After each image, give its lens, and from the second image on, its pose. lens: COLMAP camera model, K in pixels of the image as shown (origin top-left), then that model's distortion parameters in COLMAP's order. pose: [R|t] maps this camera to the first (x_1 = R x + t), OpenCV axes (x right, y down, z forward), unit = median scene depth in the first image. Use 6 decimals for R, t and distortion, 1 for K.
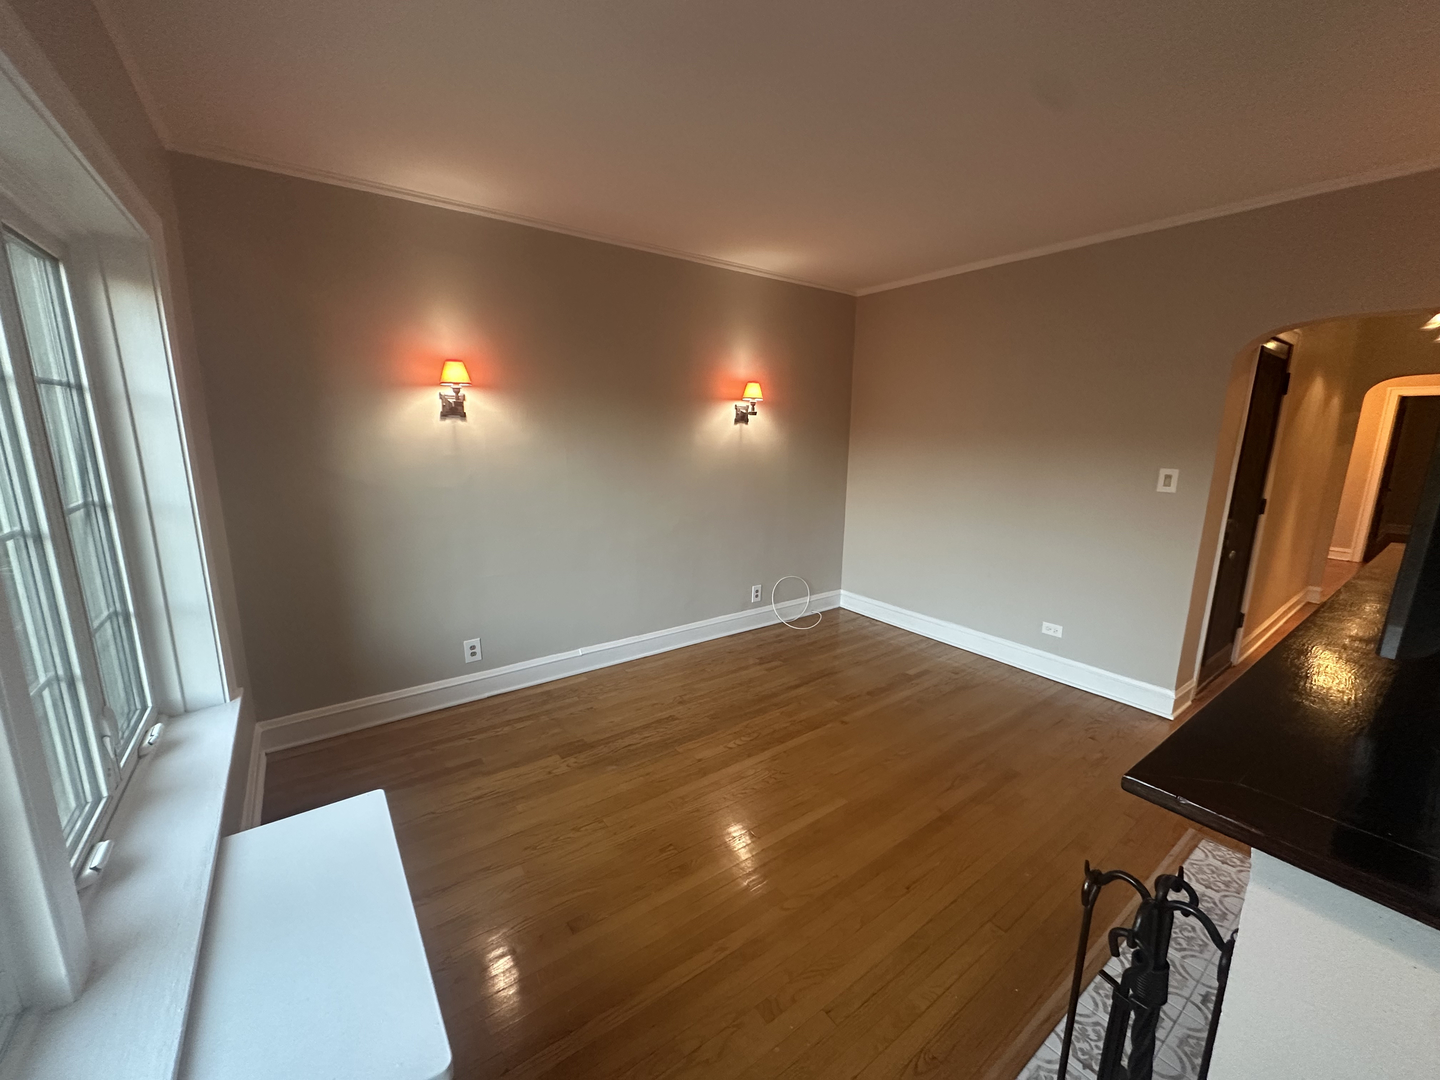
lens RADIAL K [[570.9, 0, 718.5], [0, 570.9, 538.9], [0, 0, 1]] dist [-0.000360, 0.000130]
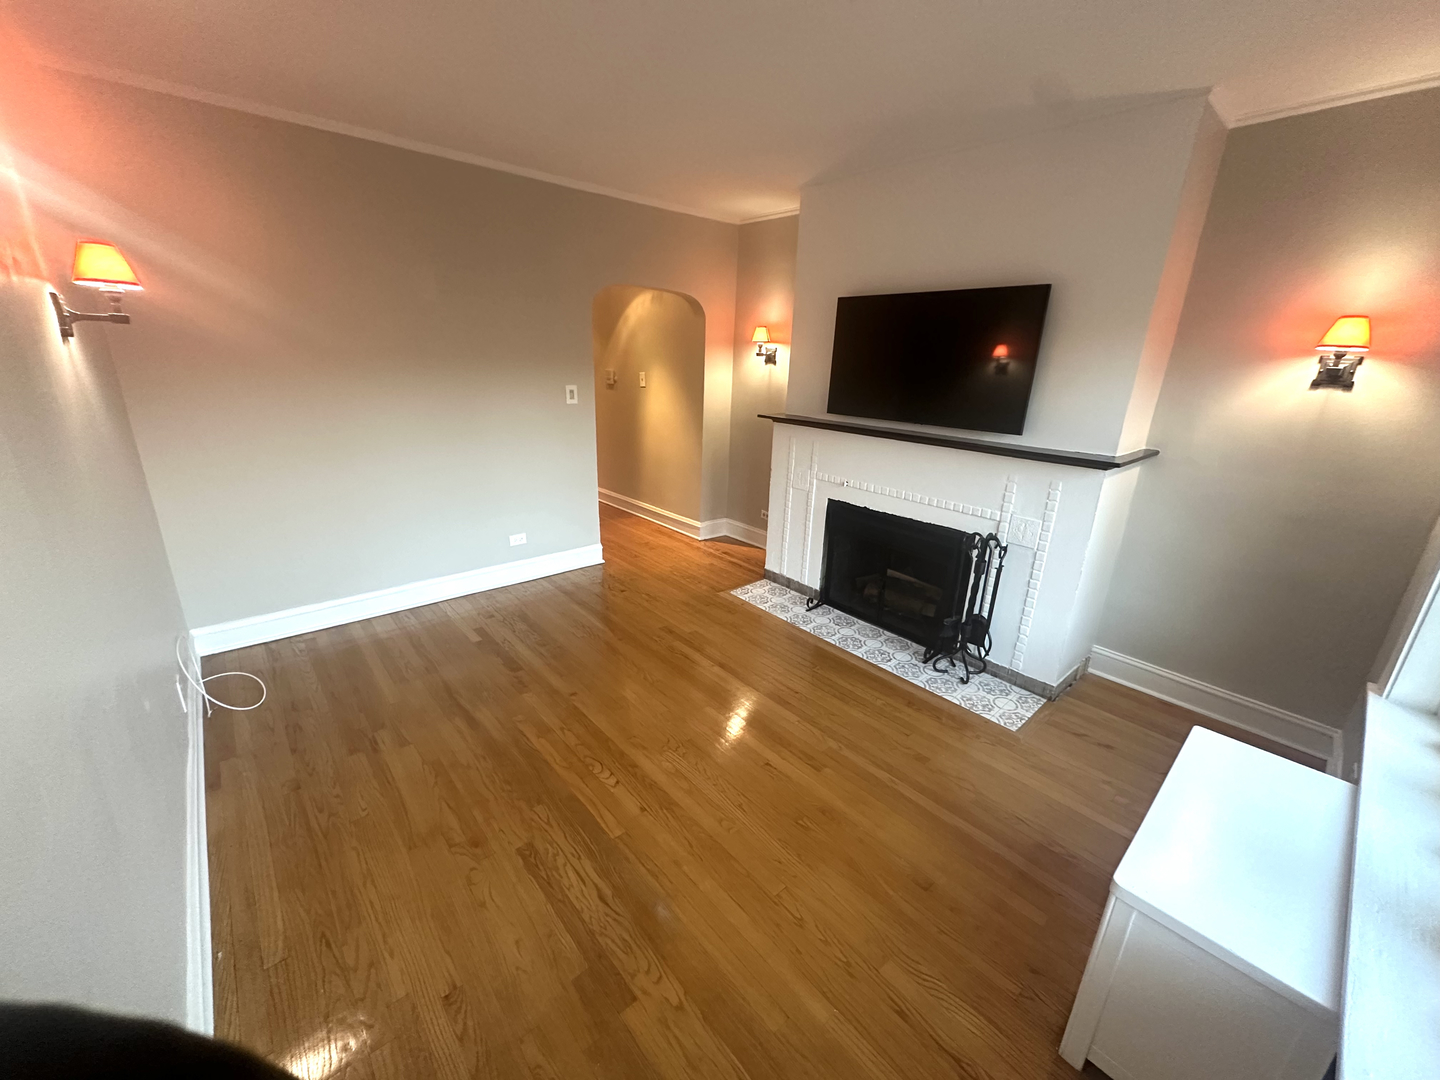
lens RADIAL K [[570.9, 0, 717.2], [0, 570.9, 539.1], [0, 0, 1]] dist [-0.000360, 0.000130]
pose [[-0.096450, -0.322415, 0.941672, -0.560098], [0.157089, 0.929295, 0.334267, -0.170105], [-0.982863, 0.180166, -0.038982, 0.739847]]
